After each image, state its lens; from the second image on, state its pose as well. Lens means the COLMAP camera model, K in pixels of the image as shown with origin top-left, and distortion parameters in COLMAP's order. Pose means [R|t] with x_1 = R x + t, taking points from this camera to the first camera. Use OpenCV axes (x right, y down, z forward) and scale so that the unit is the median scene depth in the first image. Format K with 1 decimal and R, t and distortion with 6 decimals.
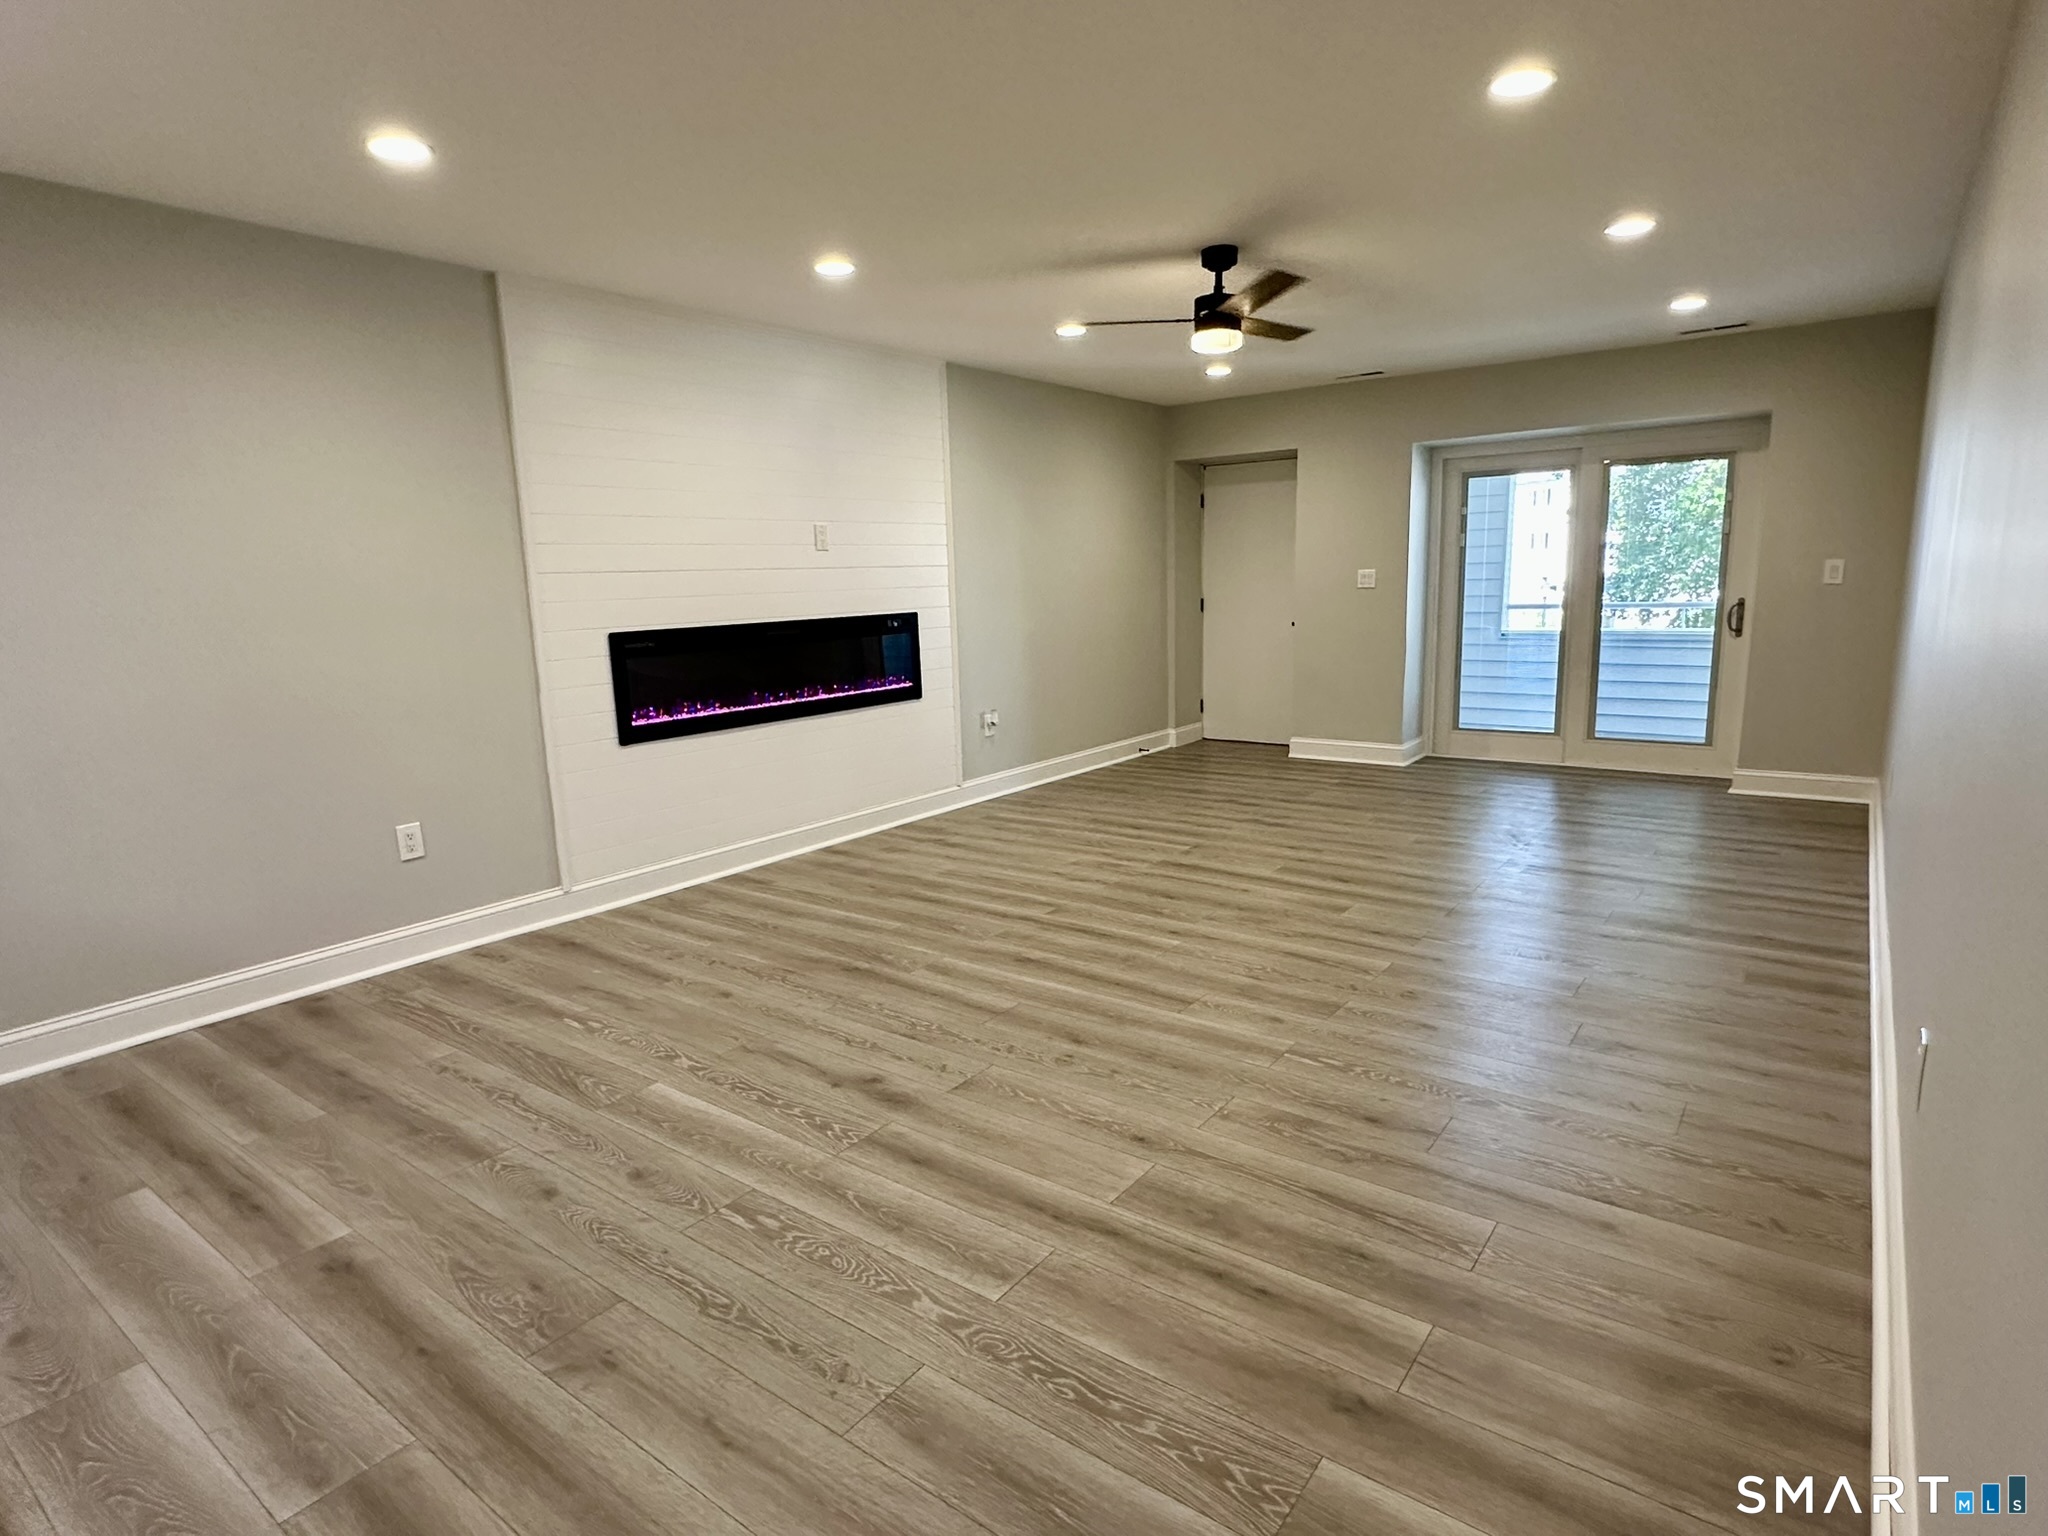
lens RADIAL K [[1105.2, 0, 1024.0], [0, 1105.2, 768.0], [0, 0, 1]] dist [-0.002234, -0.000854]
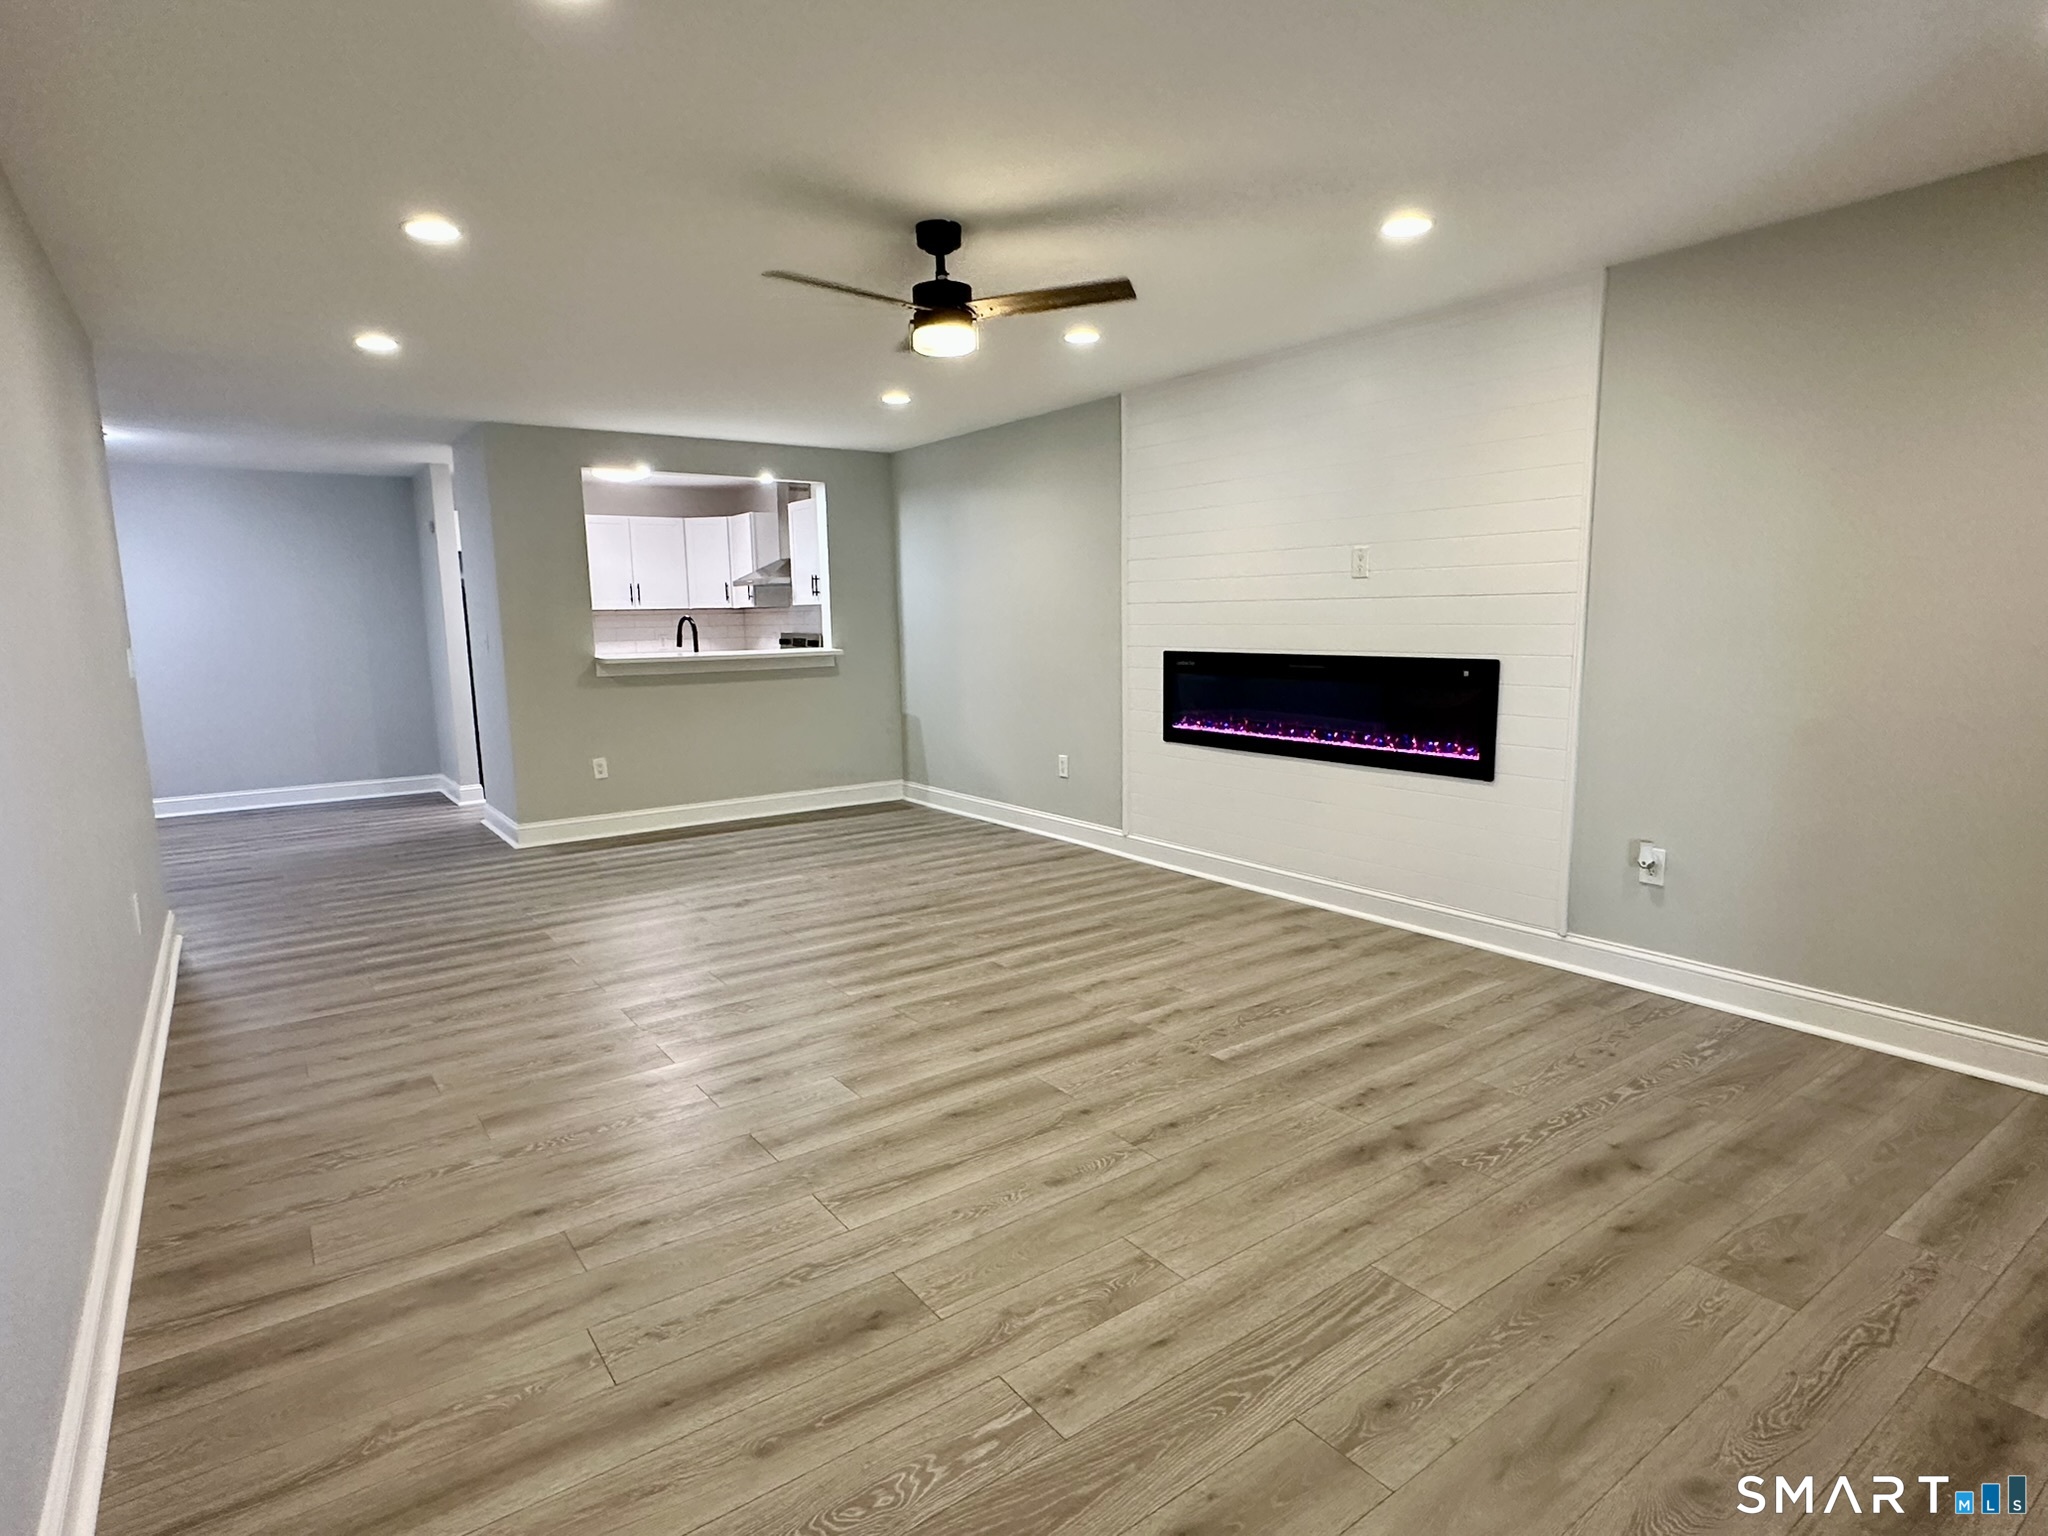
lens RADIAL K [[1105.2, 0, 1024.0], [0, 1105.2, 768.0], [0, 0, 1]] dist [-0.002234, -0.000854]
pose [[-0.302024, 0.169473, -0.938115, 0.845640], [-0.138750, 0.965777, 0.219141, -0.238121], [0.943149, 0.196350, -0.268174, 1.170075]]
